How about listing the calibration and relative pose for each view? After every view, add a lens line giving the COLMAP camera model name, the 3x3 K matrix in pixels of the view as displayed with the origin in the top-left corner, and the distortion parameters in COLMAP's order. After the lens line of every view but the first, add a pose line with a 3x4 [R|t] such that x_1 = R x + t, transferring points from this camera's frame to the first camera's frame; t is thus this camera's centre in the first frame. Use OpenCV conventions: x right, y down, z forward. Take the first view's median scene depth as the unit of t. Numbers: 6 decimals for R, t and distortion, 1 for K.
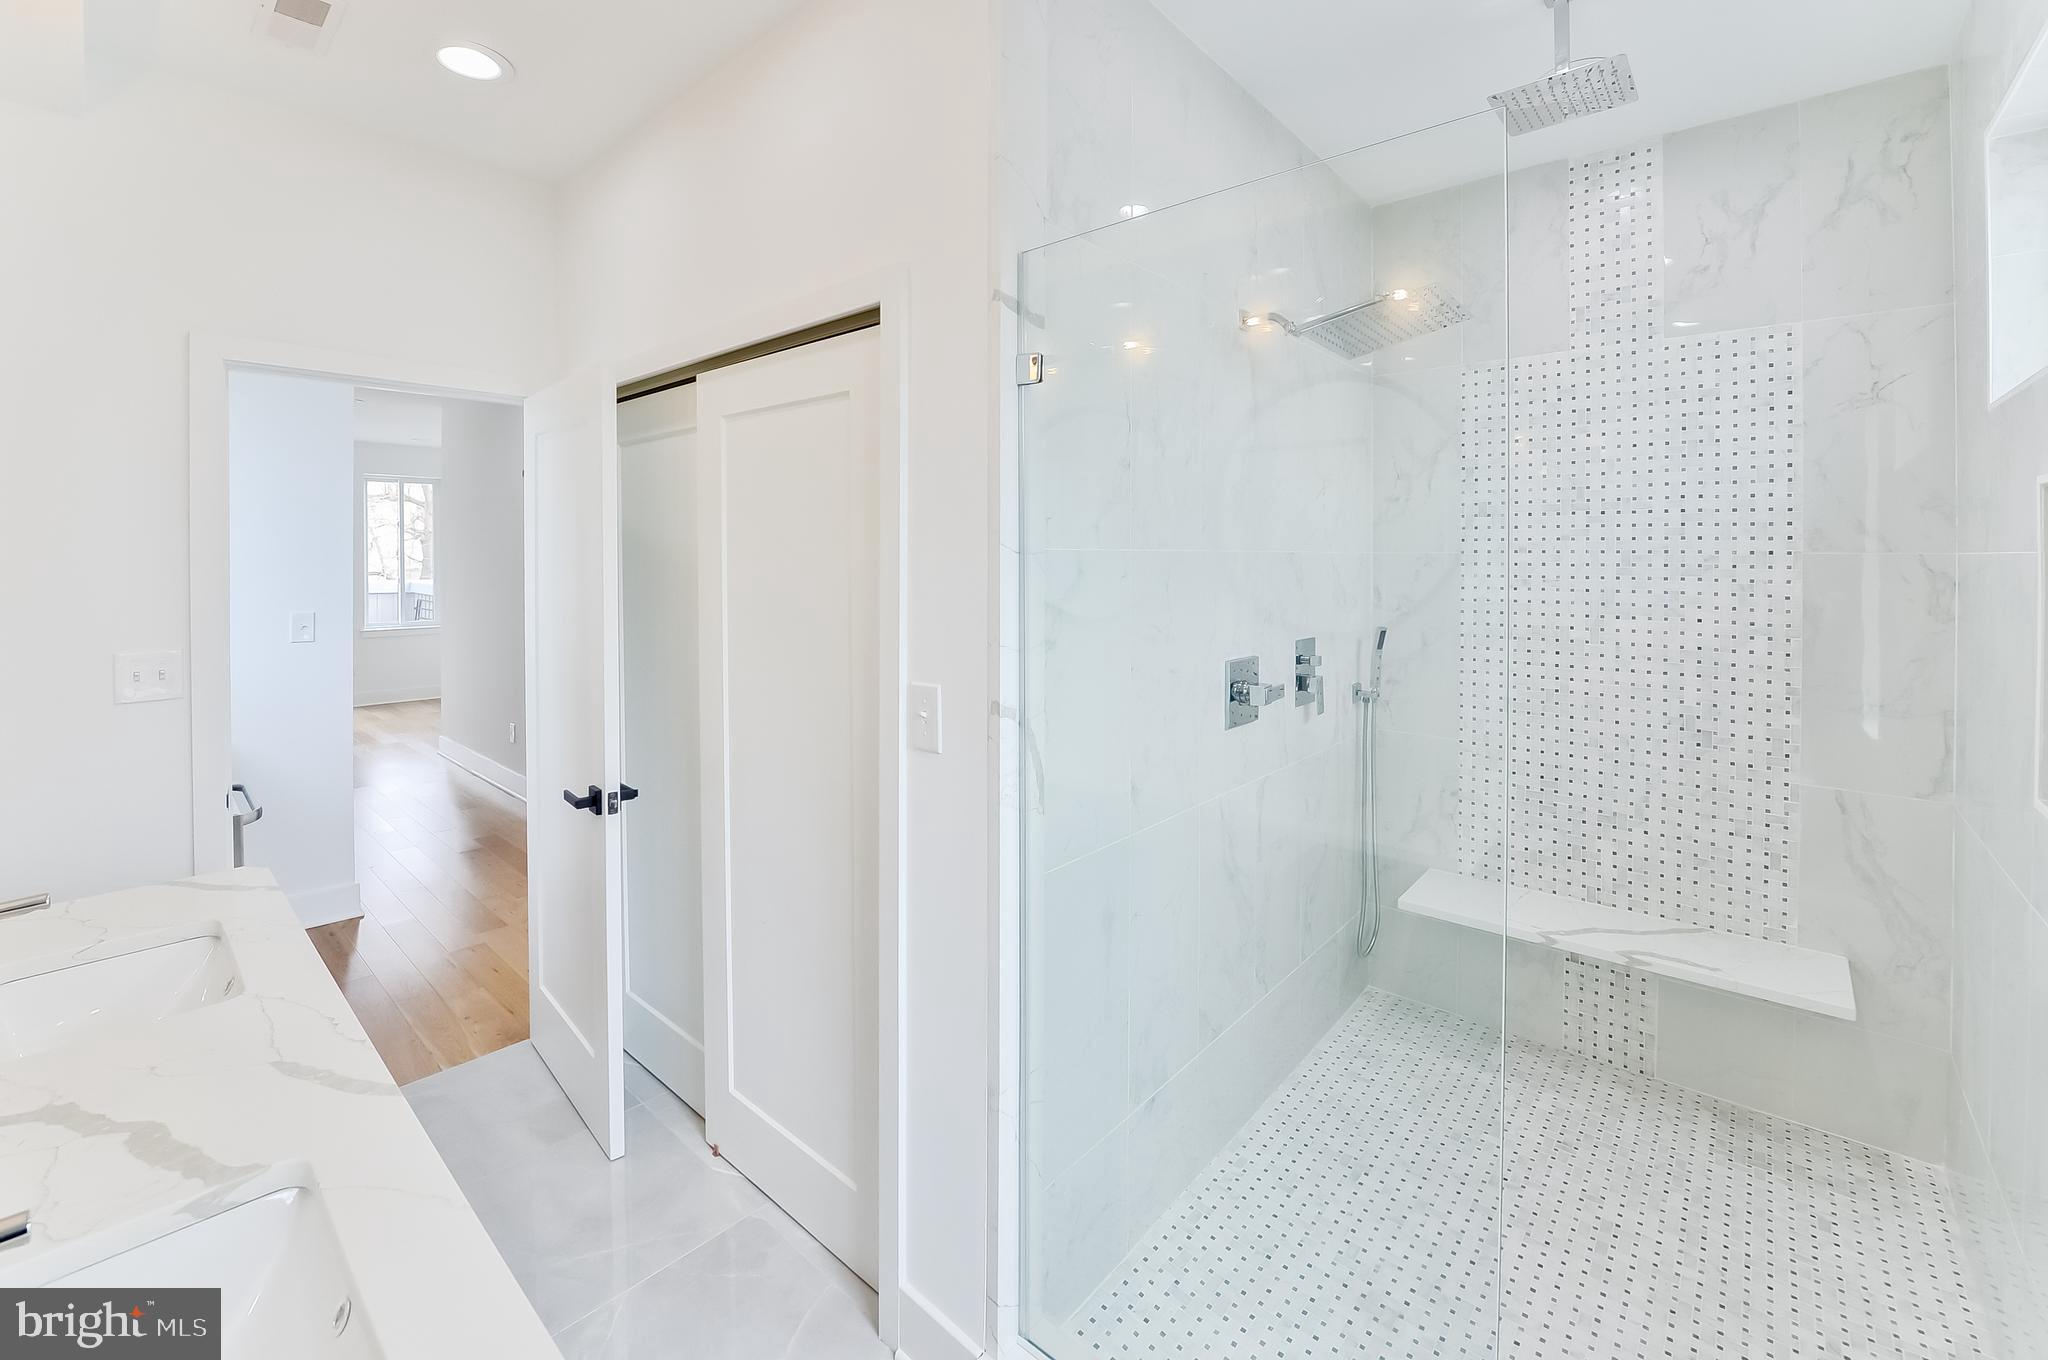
lens RADIAL K [[791.5, 0, 1036.3], [0, 791.5, 595.8], [0, 0, 1]] dist [-0.024402, 0.000040]
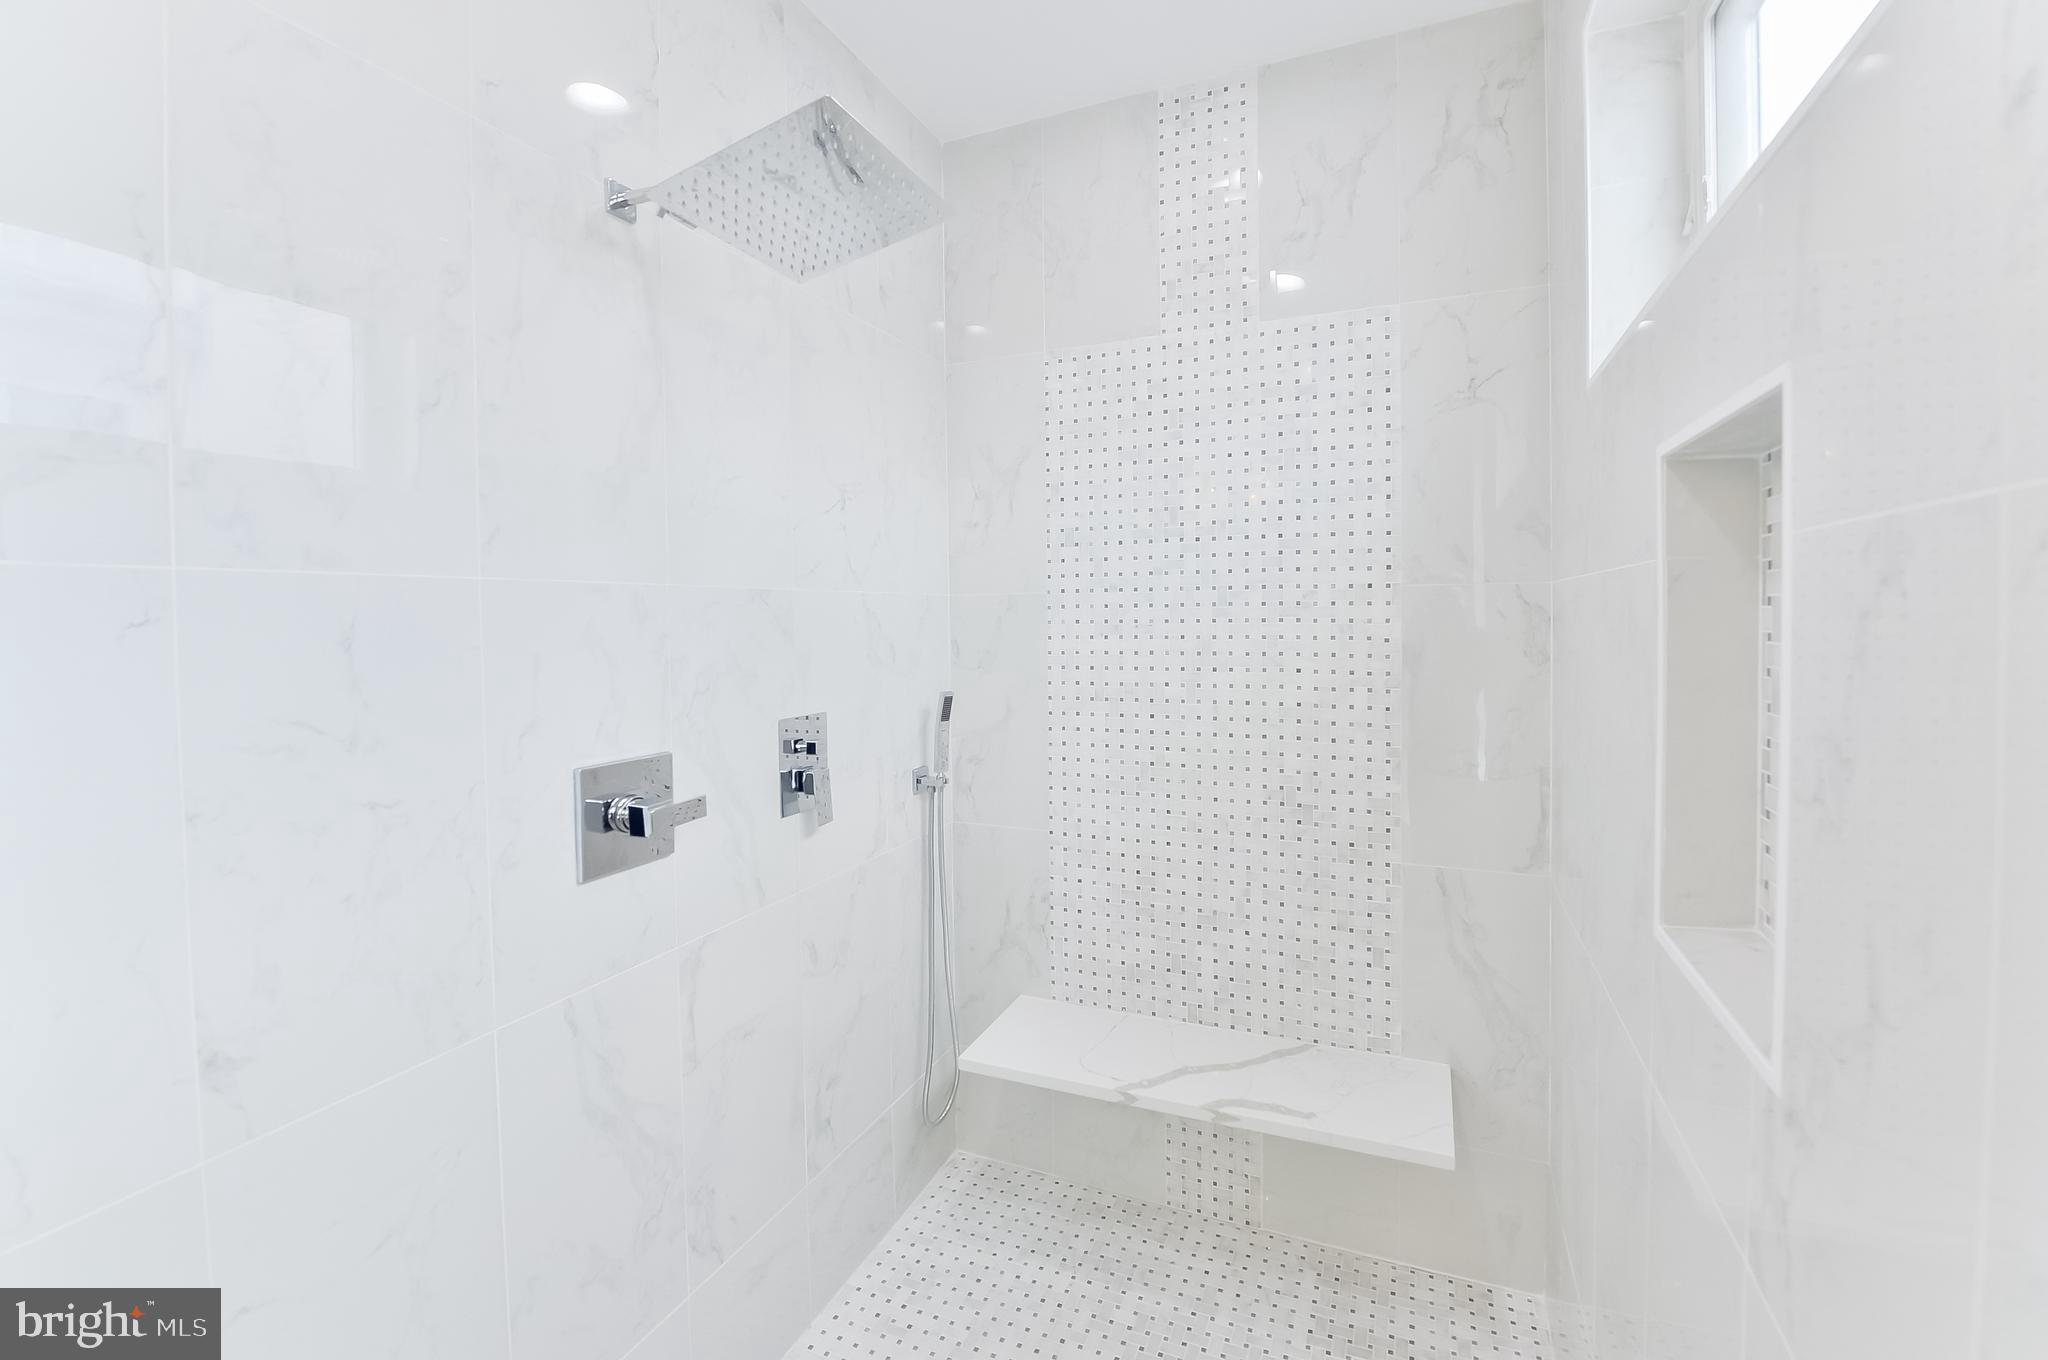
lens RADIAL K [[791.5, 0, 1030.0], [0, 791.5, 687.8], [0, 0, 1]] dist [-0.024402, 0.000040]
pose [[0.954376, -0.041367, 0.295729, 0.335489], [0.029735, 0.998601, 0.043728, 0.005233], [-0.297124, -0.032940, 0.954270, 0.290665]]
